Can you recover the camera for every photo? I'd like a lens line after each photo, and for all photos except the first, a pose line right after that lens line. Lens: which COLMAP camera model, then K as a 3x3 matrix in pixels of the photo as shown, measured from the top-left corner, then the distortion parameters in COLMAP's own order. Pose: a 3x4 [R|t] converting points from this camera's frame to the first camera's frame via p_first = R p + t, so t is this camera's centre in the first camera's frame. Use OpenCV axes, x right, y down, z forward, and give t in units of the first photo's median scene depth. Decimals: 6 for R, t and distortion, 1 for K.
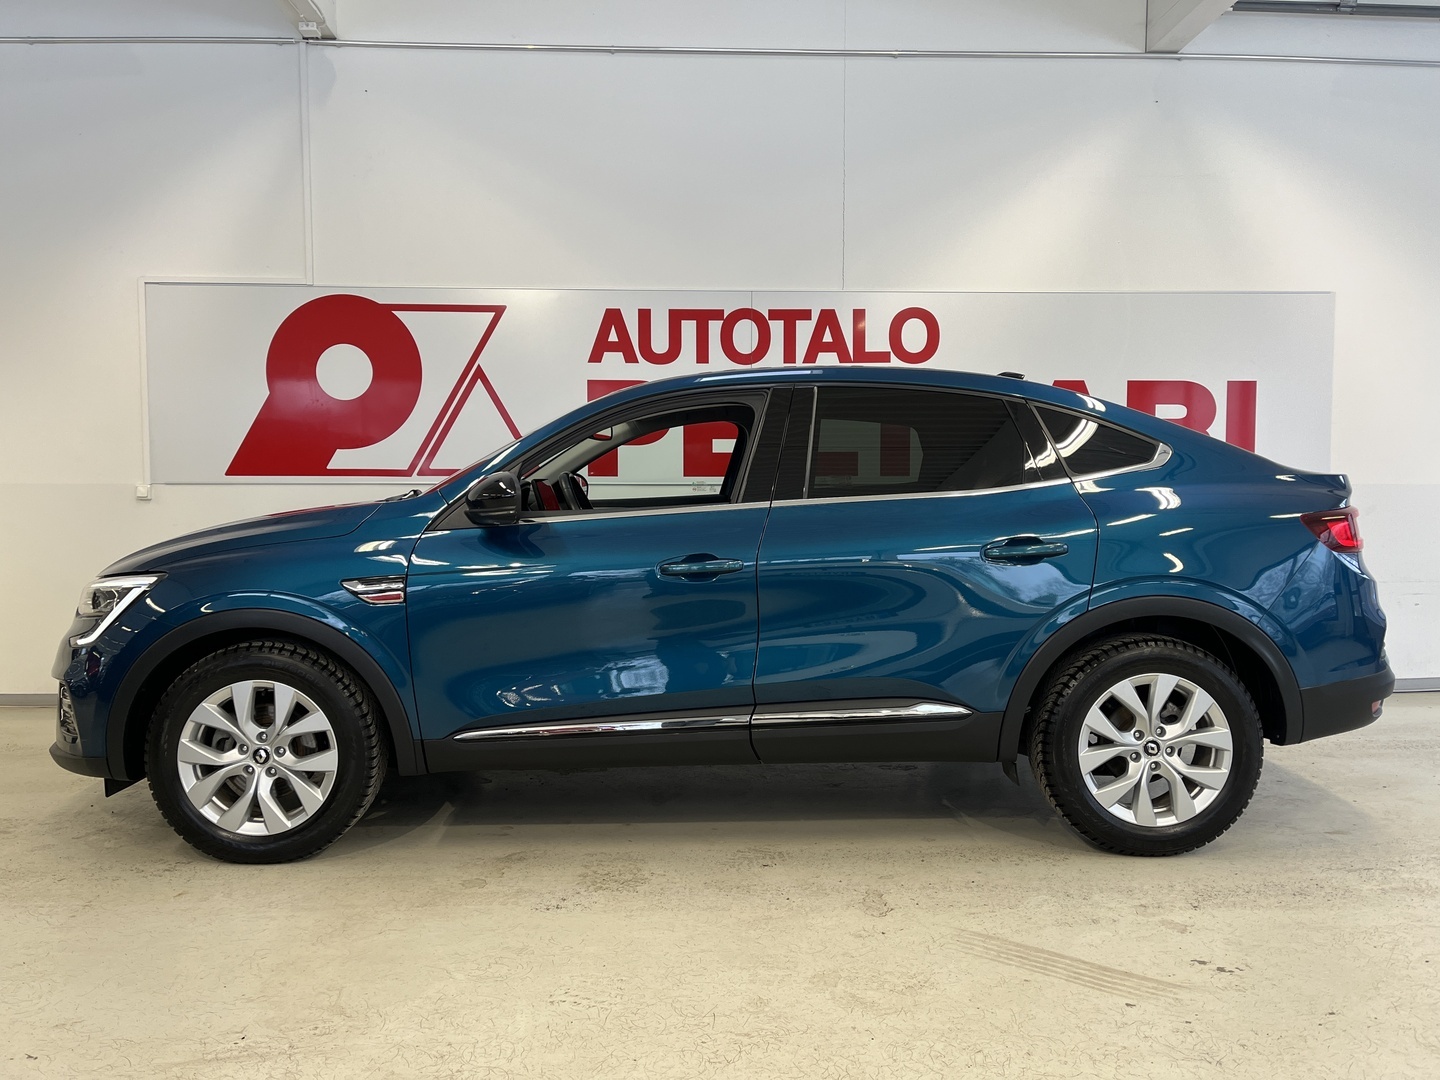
lens RADIAL K [[1080.9, 0, 719.5], [0, 1080.9, 533.5], [0, 0, 1]] dist [0.081992, -0.092286]
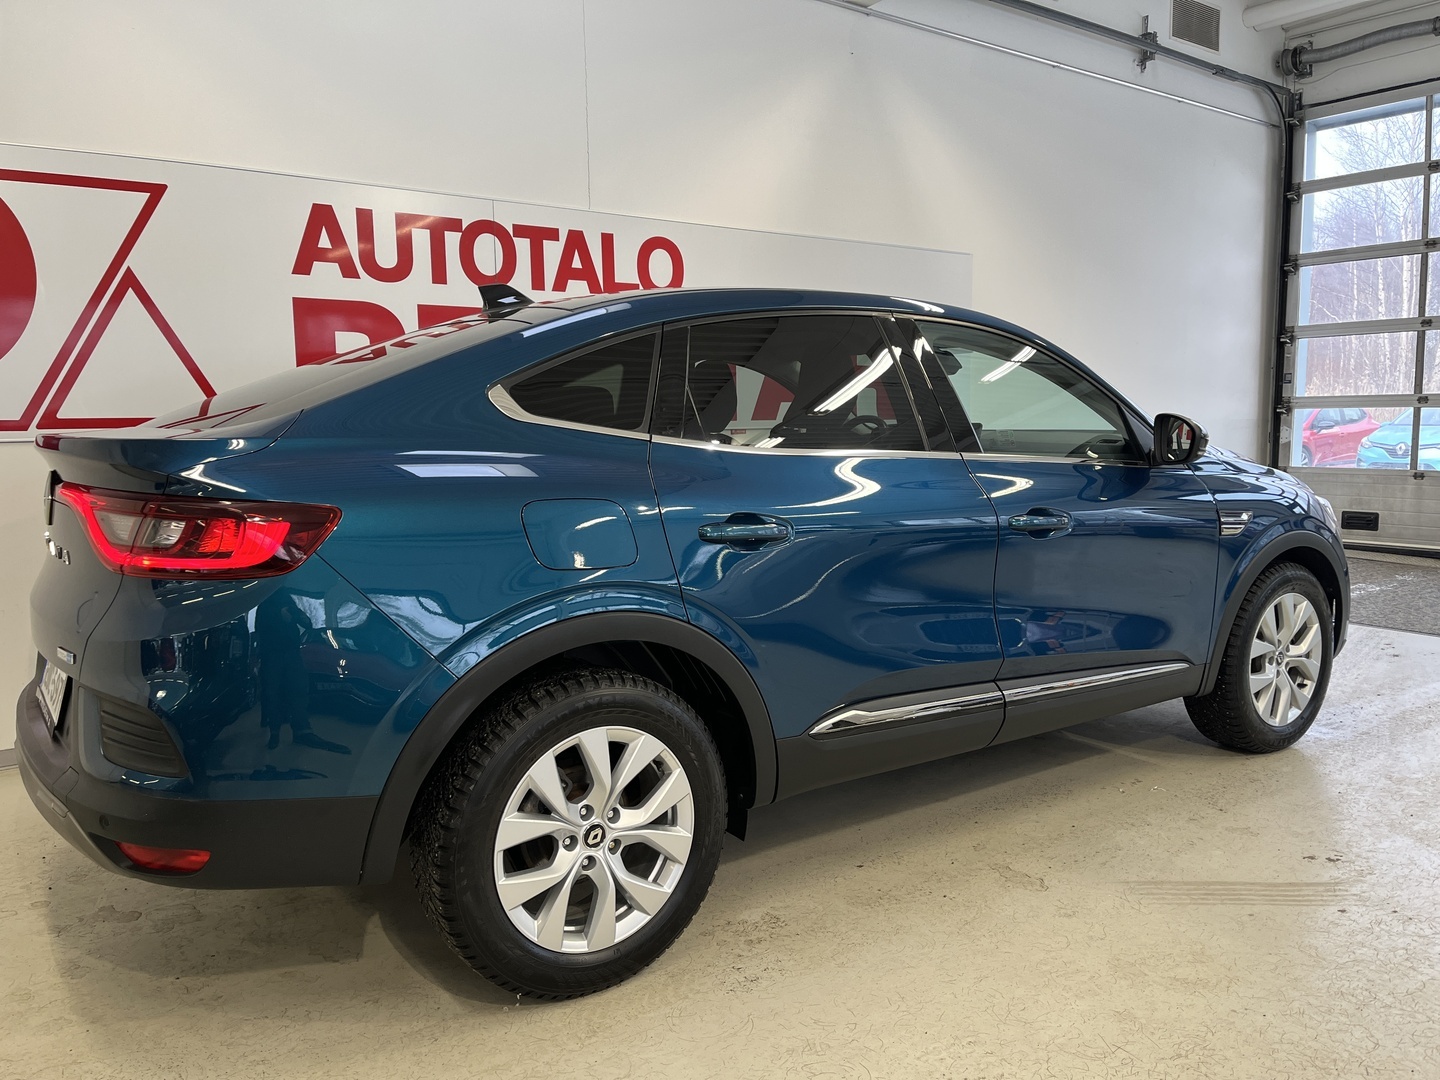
lens RADIAL K [[1091.2, 0, 727.3], [0, 1091.2, 537.3], [0, 0, 1]] dist [0.056706, -0.060874]
pose [[0.830095, -0.071769, 0.552984, -0.315424], [0.039562, 0.996764, 0.069977, -0.017793], [-0.556217, -0.036211, 0.830248, 0.197824]]
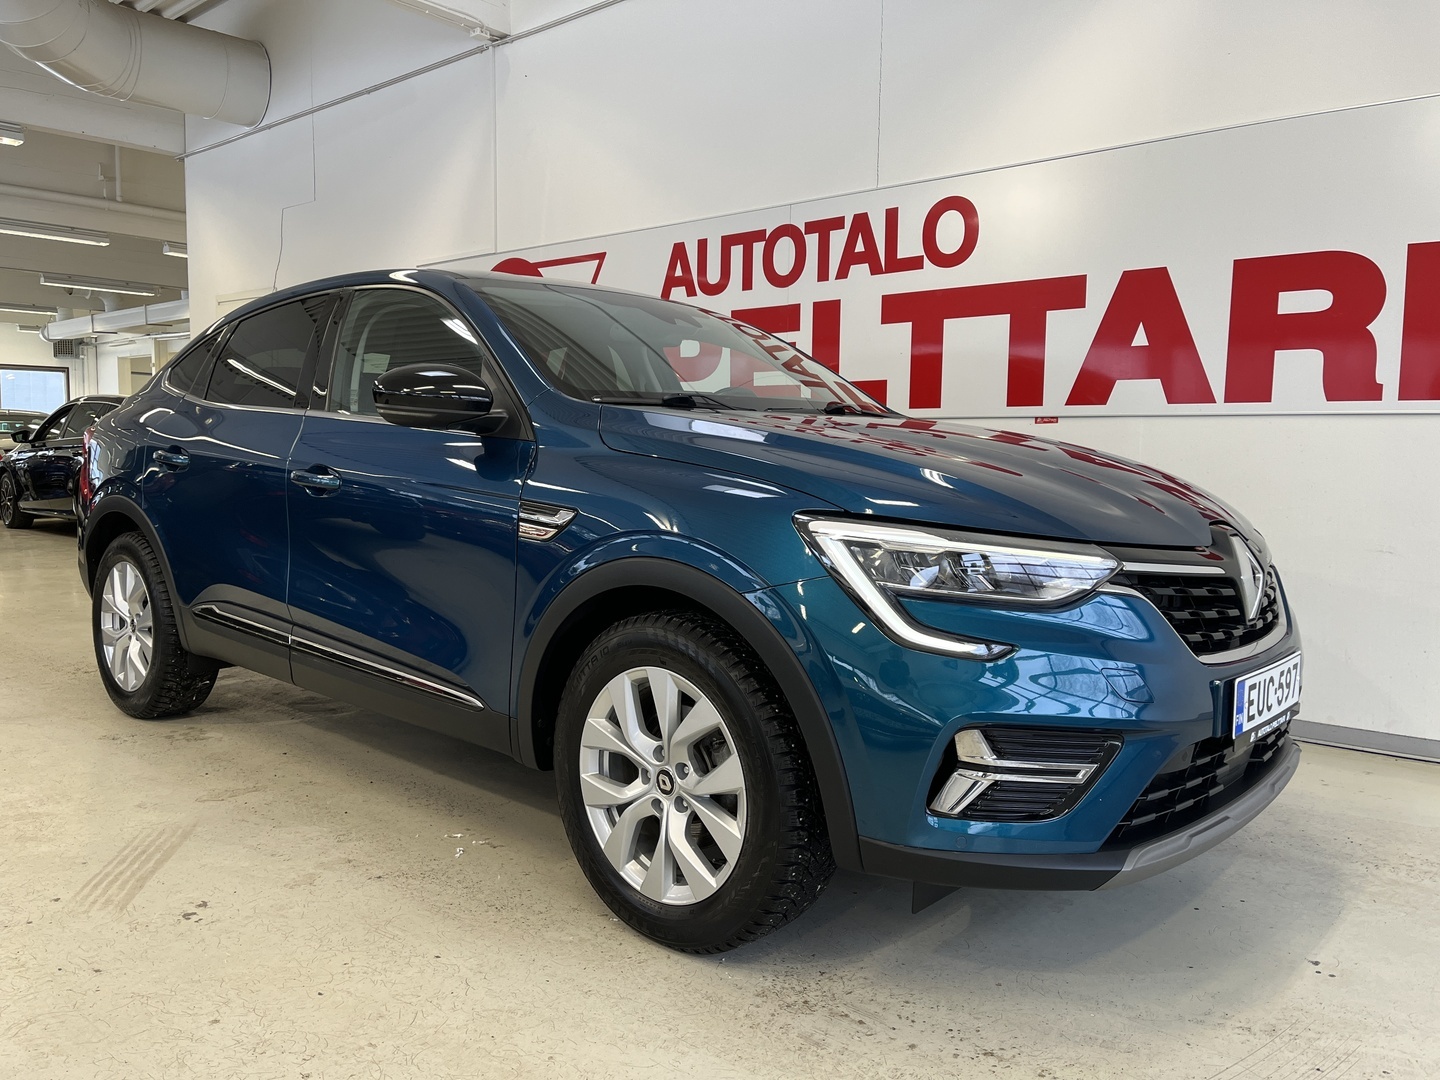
lens RADIAL K [[1088.6, 0, 720.0], [0, 1088.6, 540.0], [0, 0, 1]] dist [0.064092, -0.074158]
pose [[0.725447, 0.067697, -0.684941, 0.649523], [-0.047240, 0.997702, 0.048577, 0.013776], [0.686655, -0.002883, 0.726978, 0.307676]]
